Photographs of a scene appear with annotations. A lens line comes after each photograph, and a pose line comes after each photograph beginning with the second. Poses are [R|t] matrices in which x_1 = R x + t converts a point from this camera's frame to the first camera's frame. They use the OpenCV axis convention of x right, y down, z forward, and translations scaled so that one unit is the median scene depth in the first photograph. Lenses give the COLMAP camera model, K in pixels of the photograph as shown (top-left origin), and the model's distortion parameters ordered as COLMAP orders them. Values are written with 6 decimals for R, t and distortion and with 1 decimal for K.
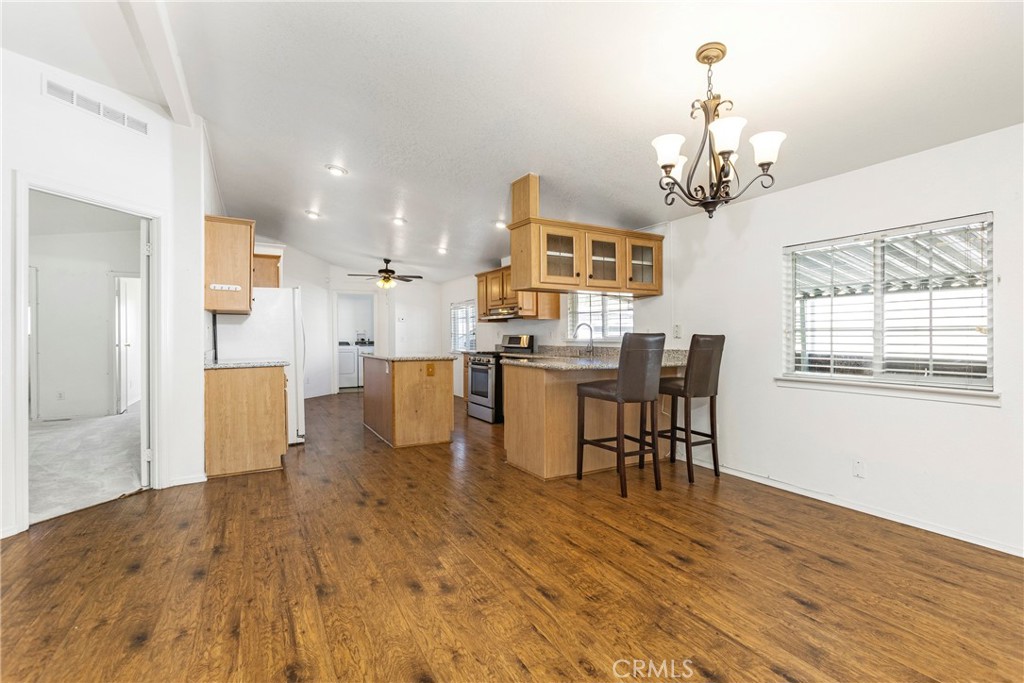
lens RADIAL K [[472.0, 0, 509.4], [0, 472.0, 336.5], [0, 0, 1]] dist [-0.009694, 0.002067]
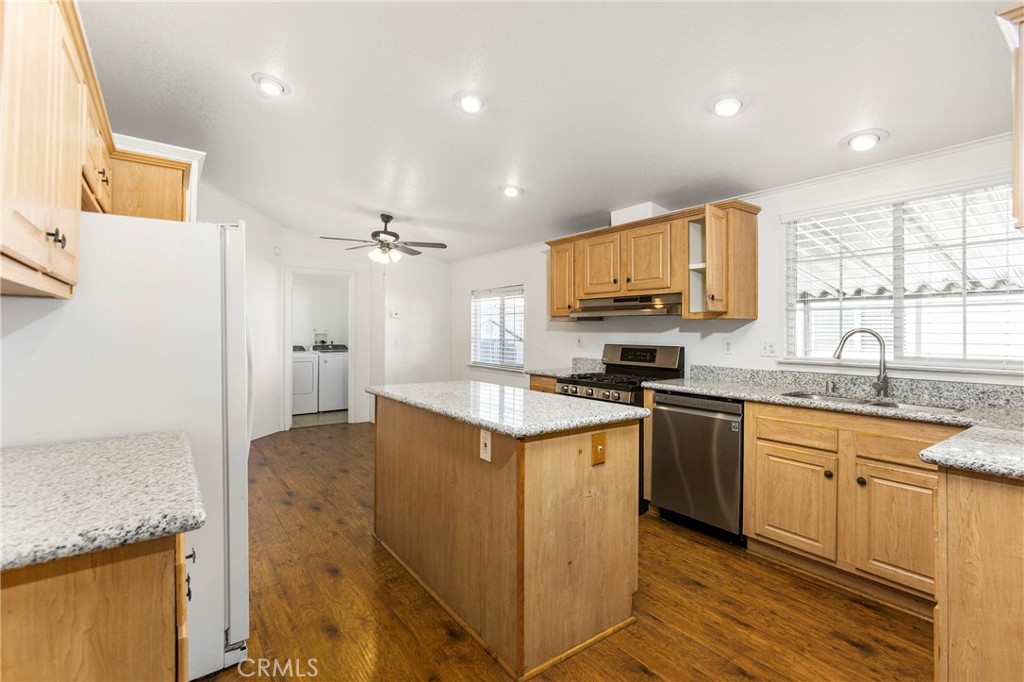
lens RADIAL K [[472.0, 0, 511.0], [0, 472.0, 324.3], [0, 0, 1]] dist [-0.009694, 0.002067]
pose [[0.991691, 0.012636, 0.128017, -0.495098], [-0.010265, 0.999764, -0.019166, -0.037820], [-0.128229, 0.017693, 0.991587, 1.072147]]
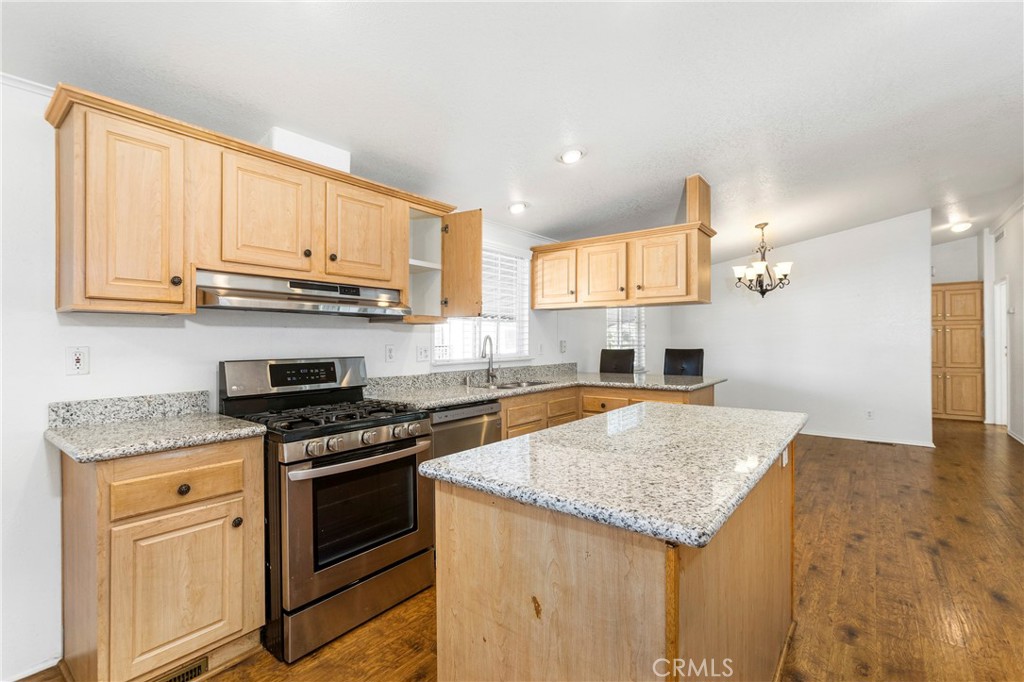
lens RADIAL K [[472.0, 0, 508.1], [0, 472.0, 339.5], [0, 0, 1]] dist [-0.009694, 0.002067]
pose [[-0.399040, 0.011735, 0.916858, -0.911195], [0.008099, 0.999924, -0.009273, -0.031164], [-0.916898, 0.003726, -0.399105, 2.392487]]
